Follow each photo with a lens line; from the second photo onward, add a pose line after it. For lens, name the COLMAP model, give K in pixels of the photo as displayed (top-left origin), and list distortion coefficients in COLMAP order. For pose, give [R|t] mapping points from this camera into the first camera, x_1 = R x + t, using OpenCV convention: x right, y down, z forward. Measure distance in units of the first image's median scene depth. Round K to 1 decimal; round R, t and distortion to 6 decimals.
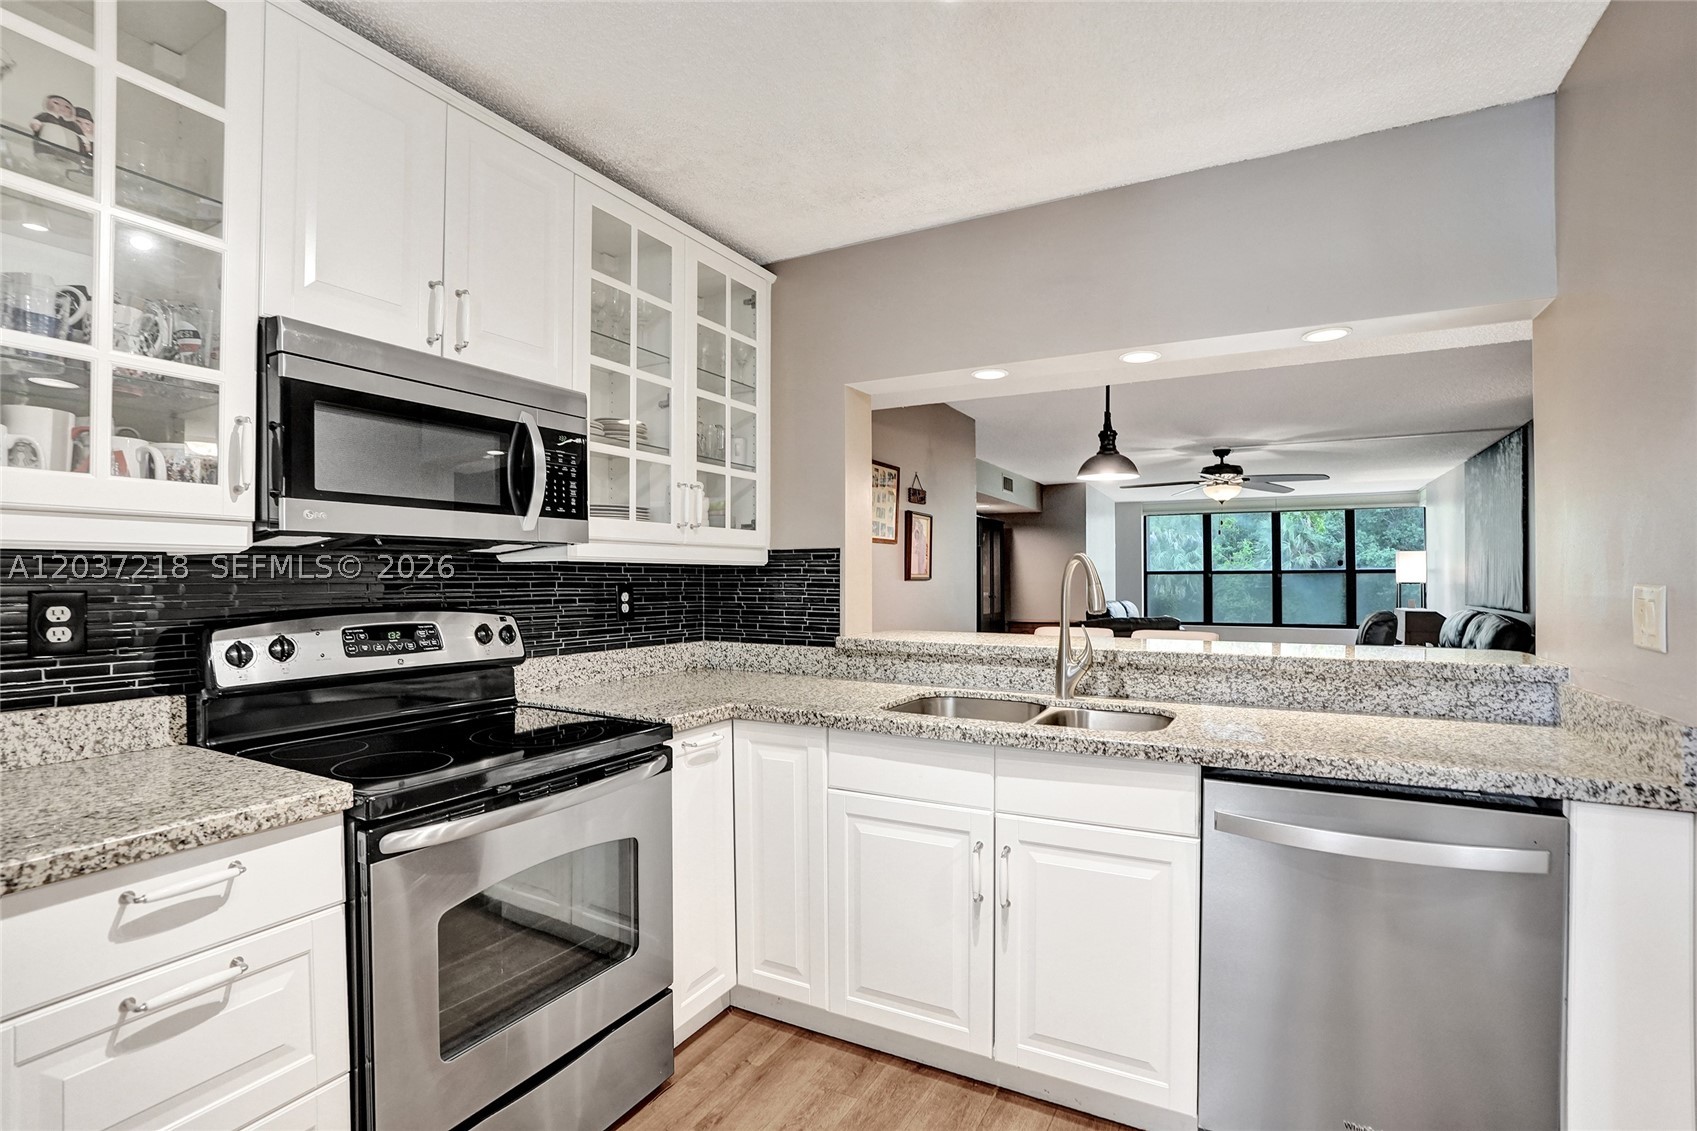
lens RADIAL K [[786.1, 0, 844.2], [0, 786.1, 573.6], [0, 0, 1]] dist [-0.079077, 0.033575]
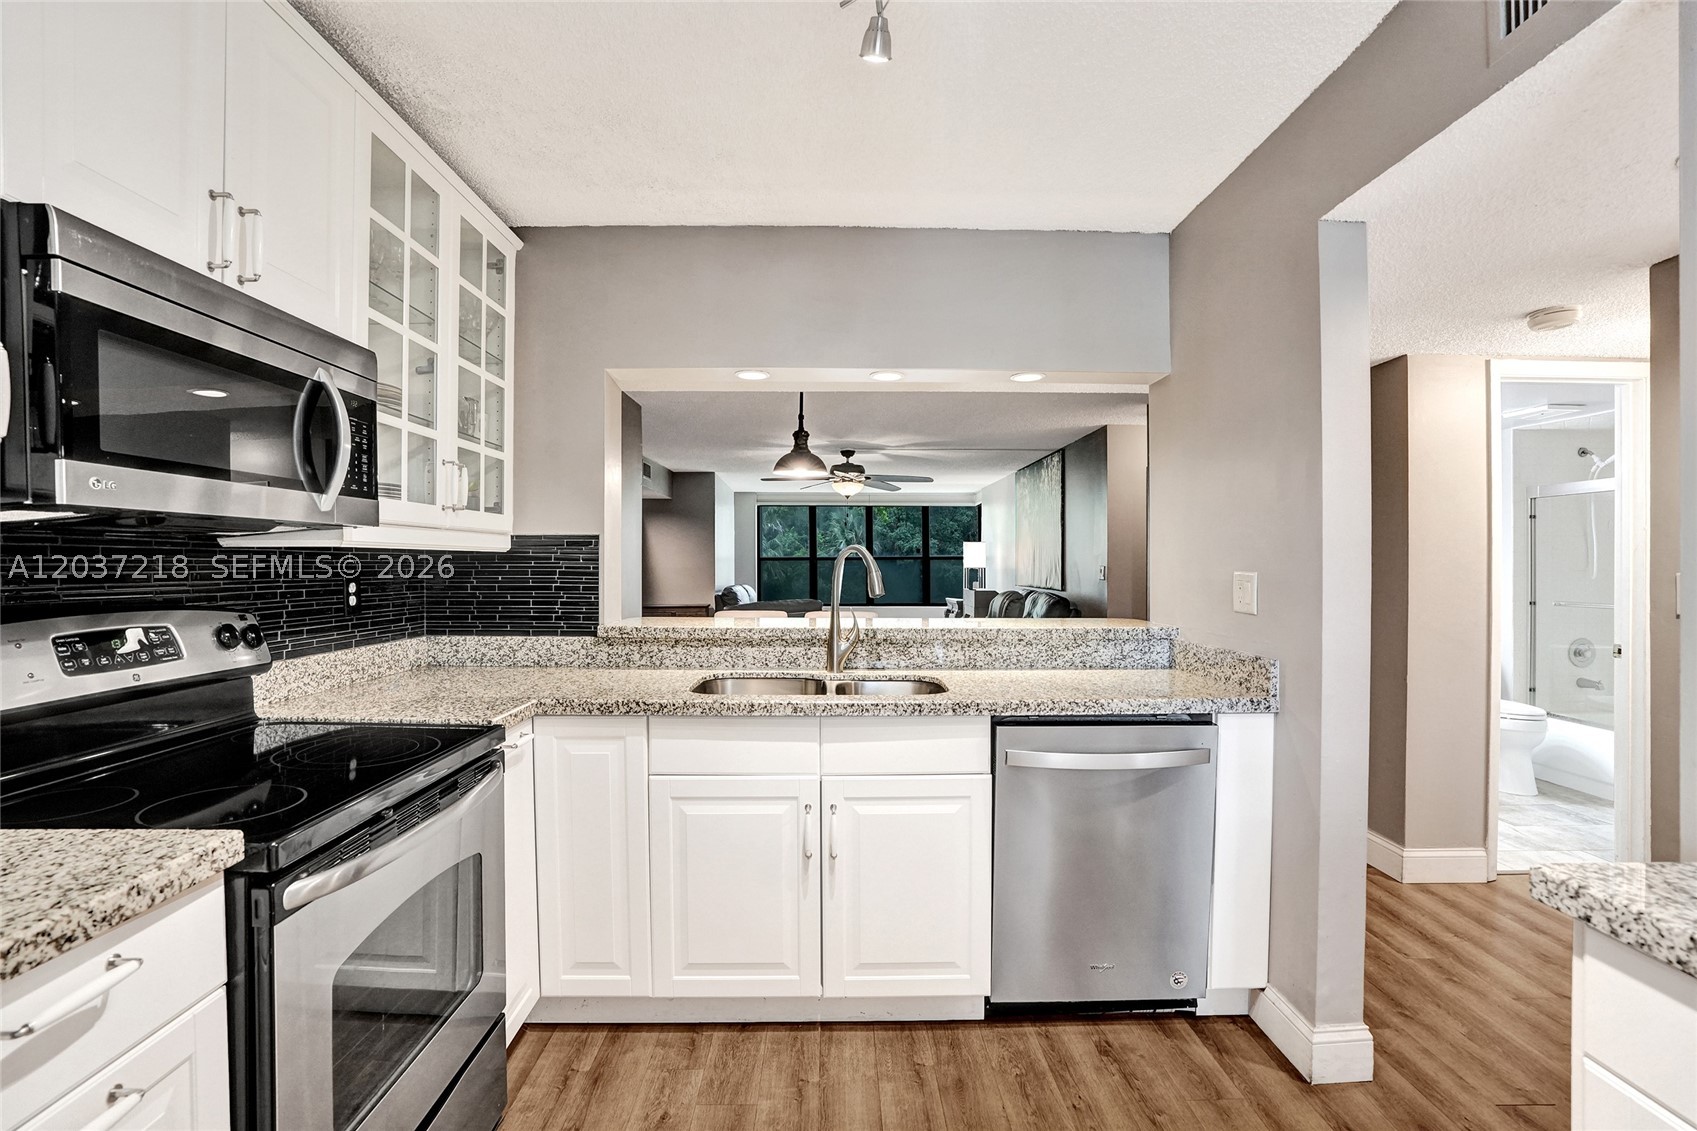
lens RADIAL K [[782.8, 0, 841.6], [0, 782.8, 562.6], [0, 0, 1]] dist [-0.072880, 0.026793]
pose [[0.872125, 0.001581, 0.489280, -0.273408], [-0.004279, 0.999981, 0.004395, -0.004631], [-0.489264, -0.005926, 0.872116, 0.008404]]
